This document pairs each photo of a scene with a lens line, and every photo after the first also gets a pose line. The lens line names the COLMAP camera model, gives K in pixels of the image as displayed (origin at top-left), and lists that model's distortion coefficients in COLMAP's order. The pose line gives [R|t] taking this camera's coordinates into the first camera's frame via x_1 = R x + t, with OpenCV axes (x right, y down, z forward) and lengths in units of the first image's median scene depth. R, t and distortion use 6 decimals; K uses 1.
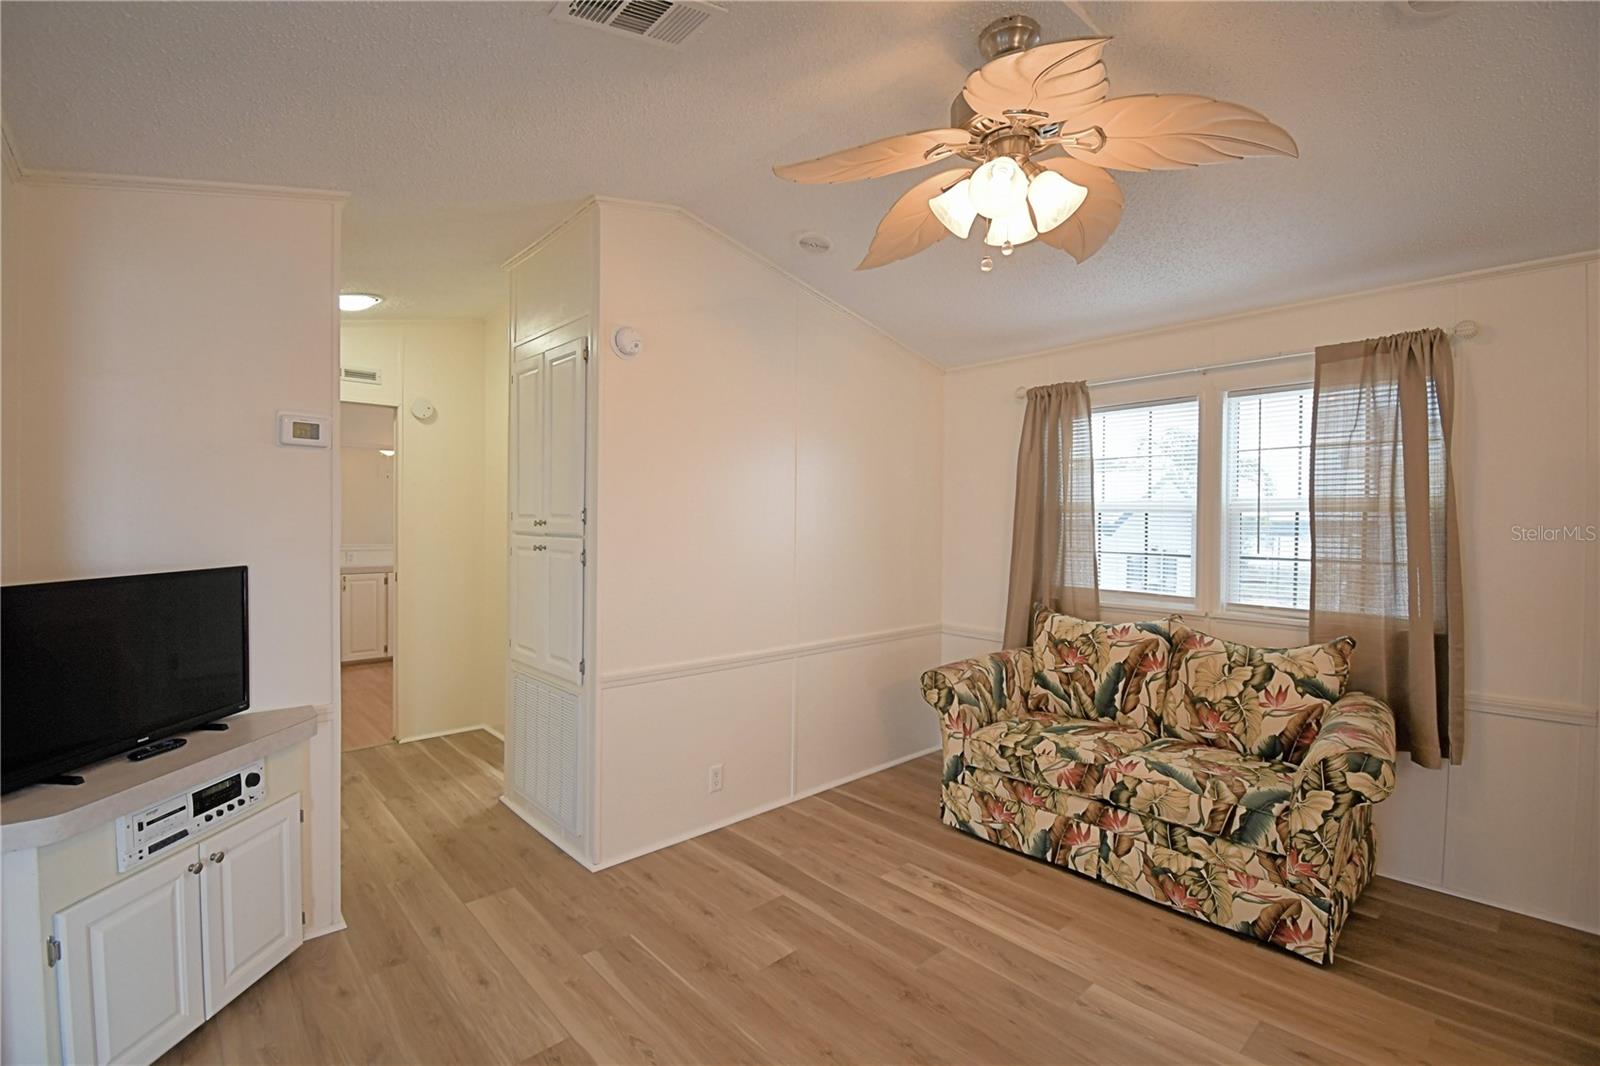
lens RADIAL K [[700.2, 0, 791.2], [0, 700.2, 530.3], [0, 0, 1]] dist [0.023123, -0.029179]
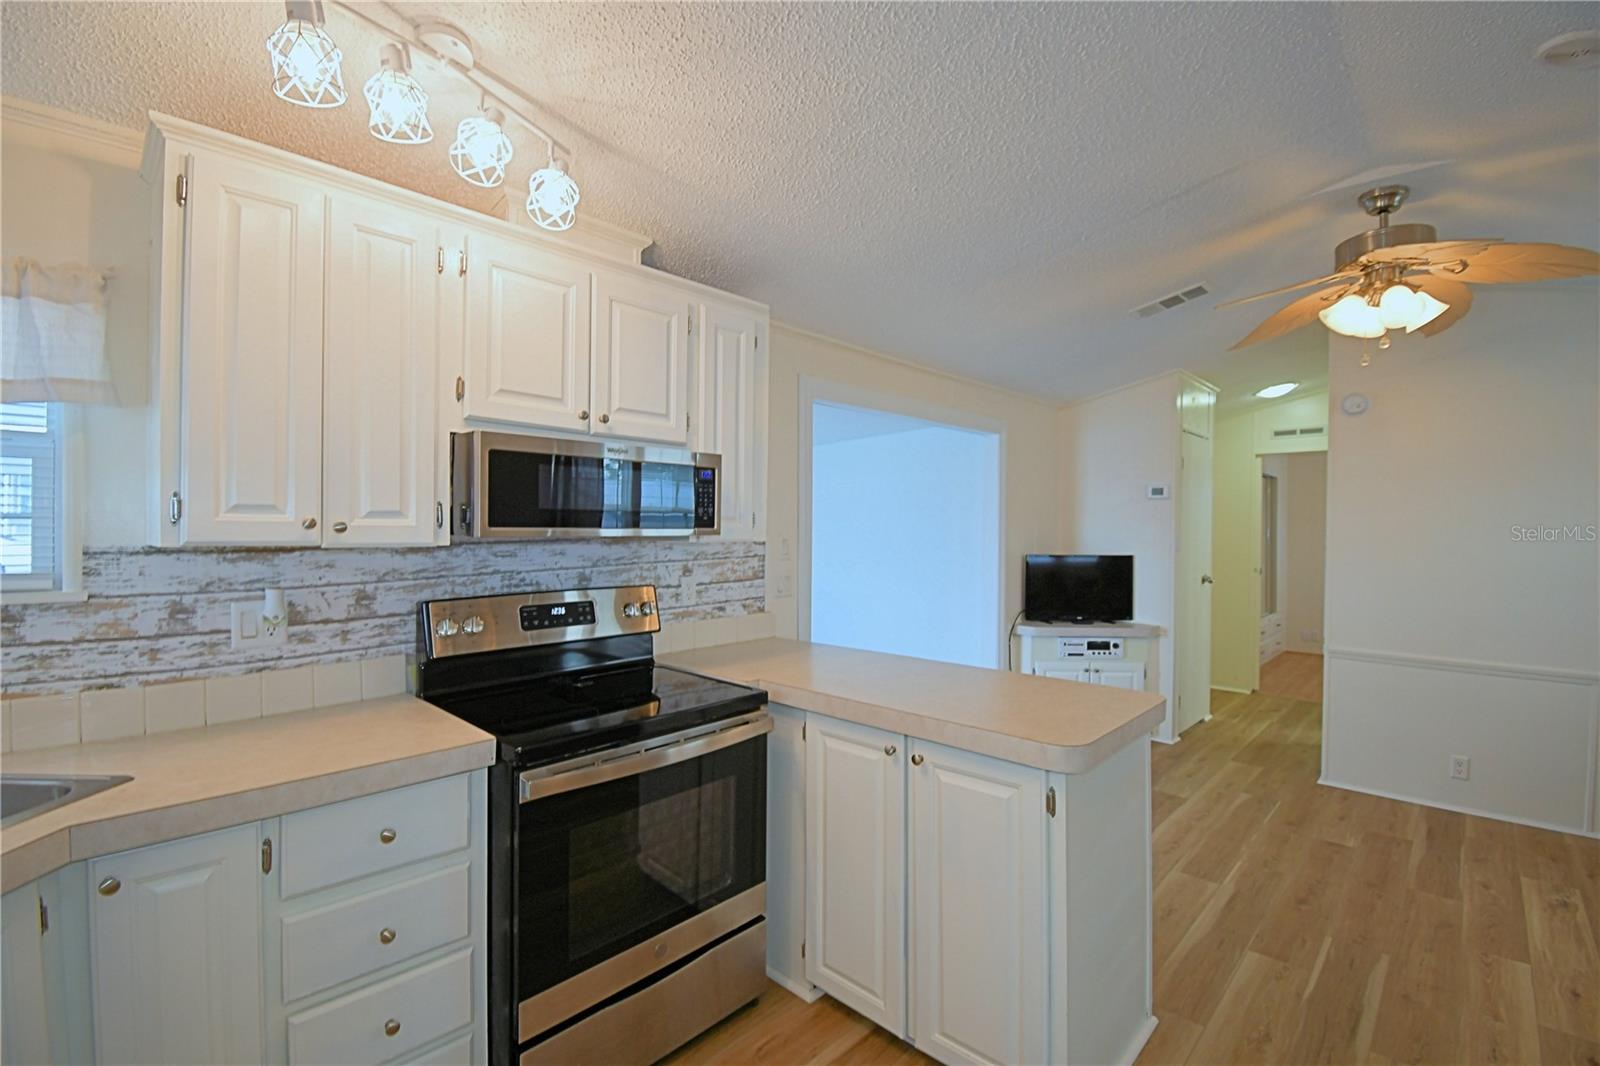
lens RADIAL K [[700.2, 0, 791.2], [0, 700.2, 530.3], [0, 0, 1]] dist [0.023123, -0.029179]
pose [[0.067297, 0.000640, -0.997733, 1.088617], [-0.023348, 0.999727, -0.000933, -0.000314], [0.997460, 0.023358, 0.067293, -0.176887]]
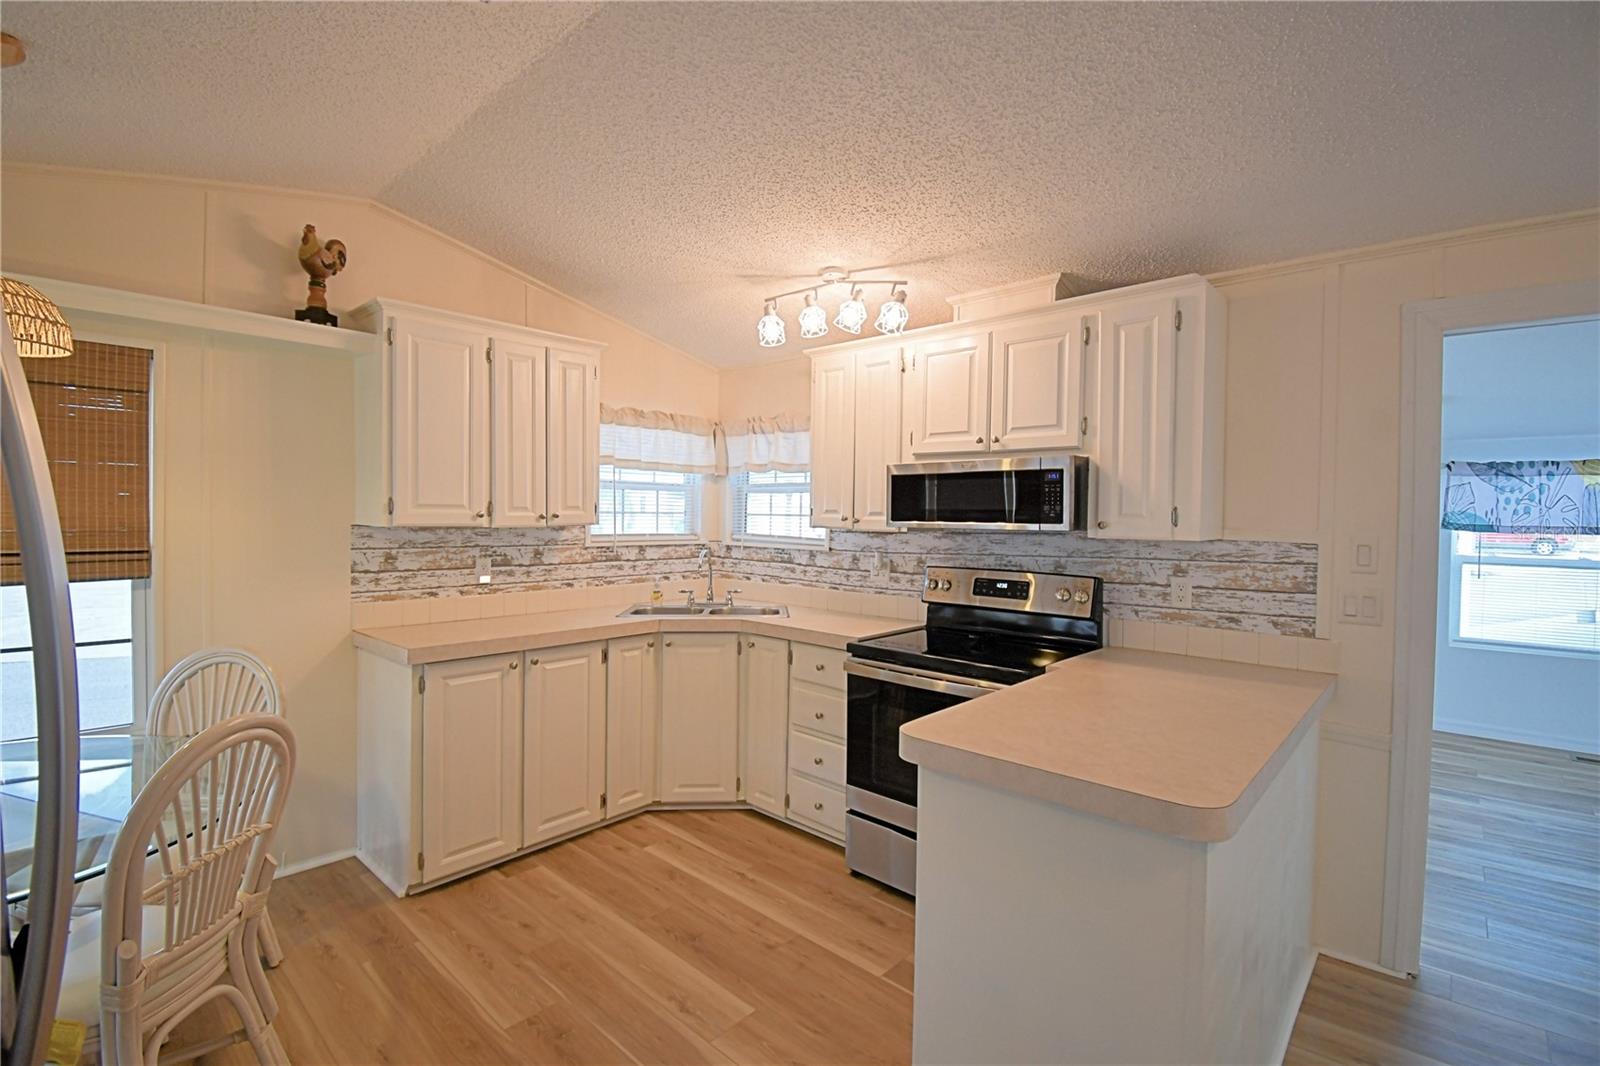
lens RADIAL K [[710.0, 0, 791.7], [0, 710.0, 527.5], [0, 0, 1]] dist [0.018638, -0.024175]
pose [[-0.995410, -0.017401, -0.094108, 0.687588], [-0.020609, 0.999236, 0.033220, -0.020334], [0.093458, 0.035007, -0.995008, 0.669300]]
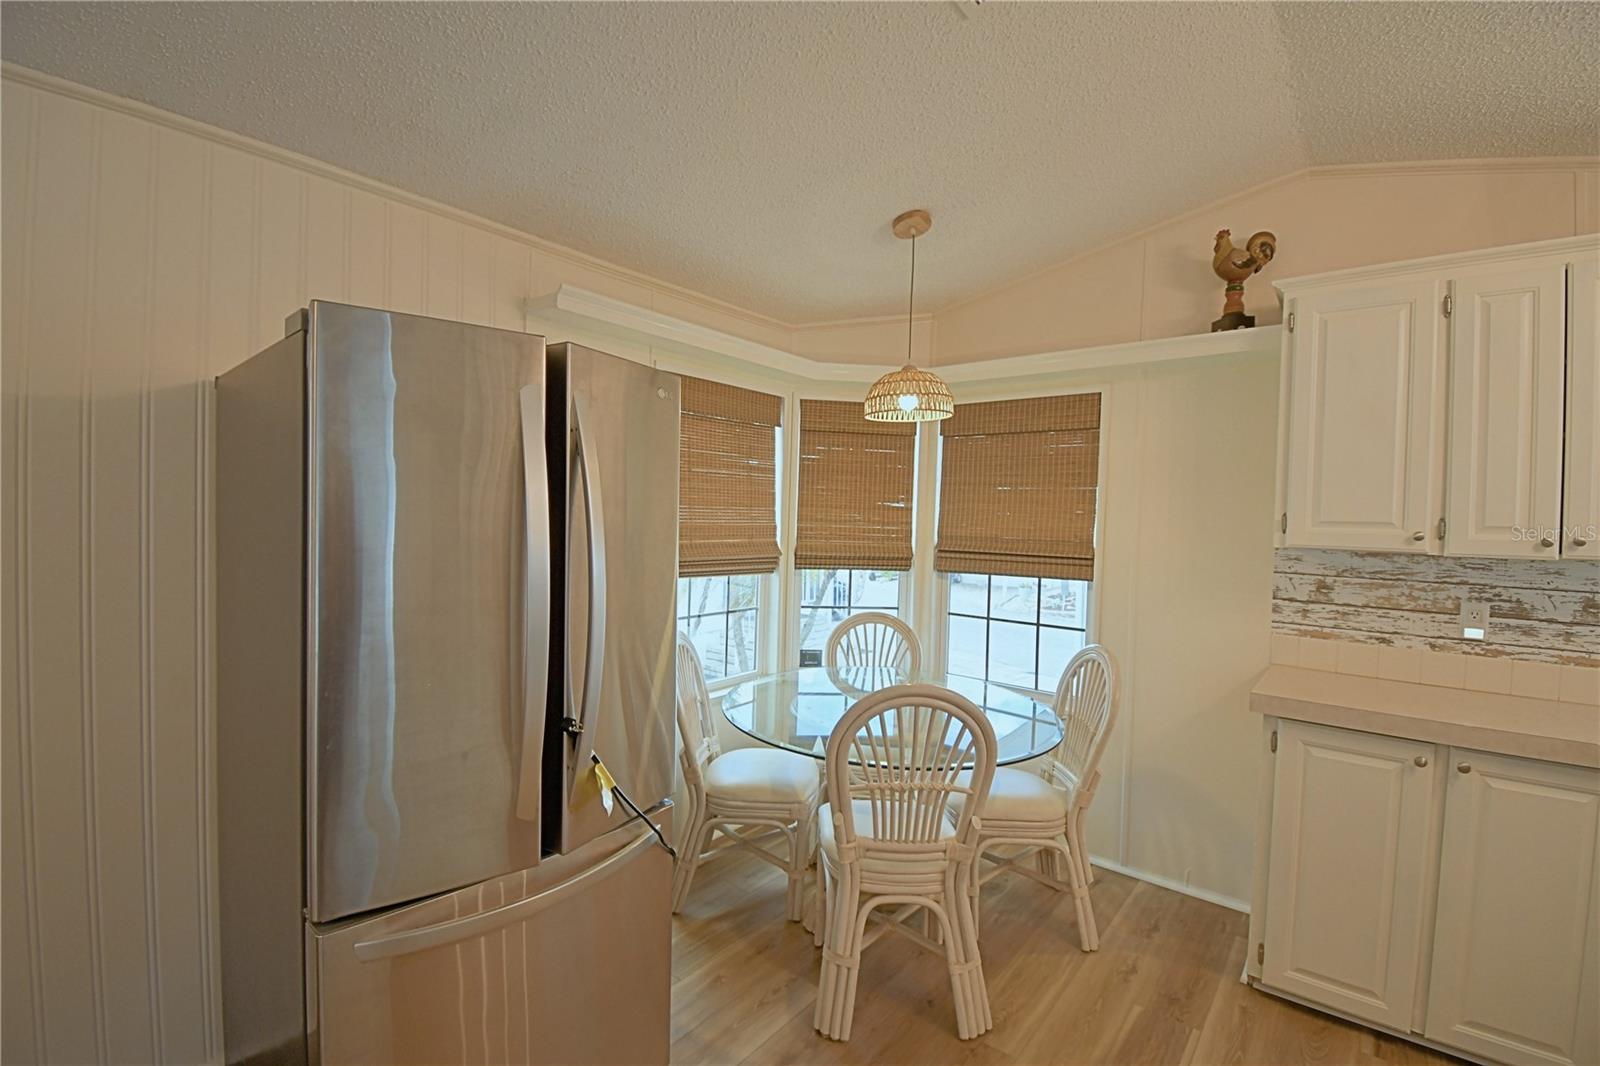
lens RADIAL K [[700.2, 0, 791.2], [0, 700.2, 530.3], [0, 0, 1]] dist [0.023123, -0.029179]
pose [[-0.148031, -0.033535, 0.988414, 0.411550], [-0.011828, 0.999413, 0.032137, -0.016957], [-0.988912, -0.006934, -0.148341, 0.313507]]
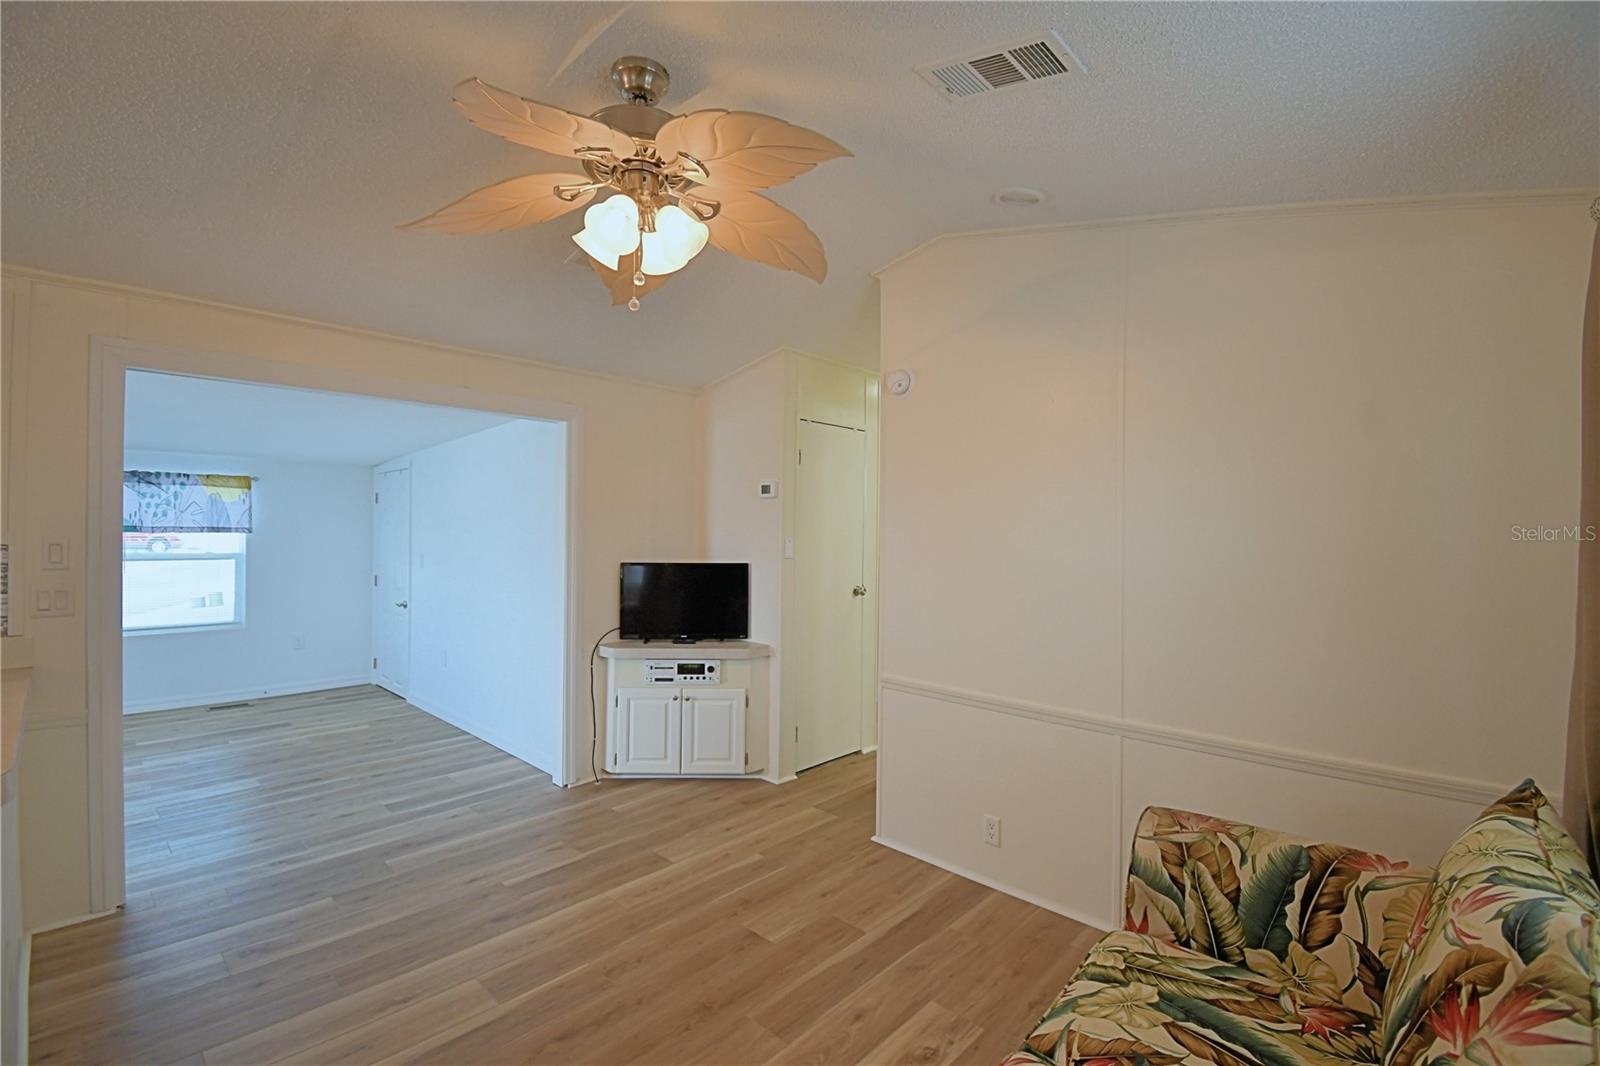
lens RADIAL K [[700.2, 0, 791.2], [0, 700.2, 530.3], [0, 0, 1]] dist [0.023123, -0.029179]
pose [[0.081601, -0.005993, -0.996647, 0.905573], [-0.024412, 0.999670, -0.008010, -0.021084], [0.996366, 0.024984, 0.081427, 0.771895]]
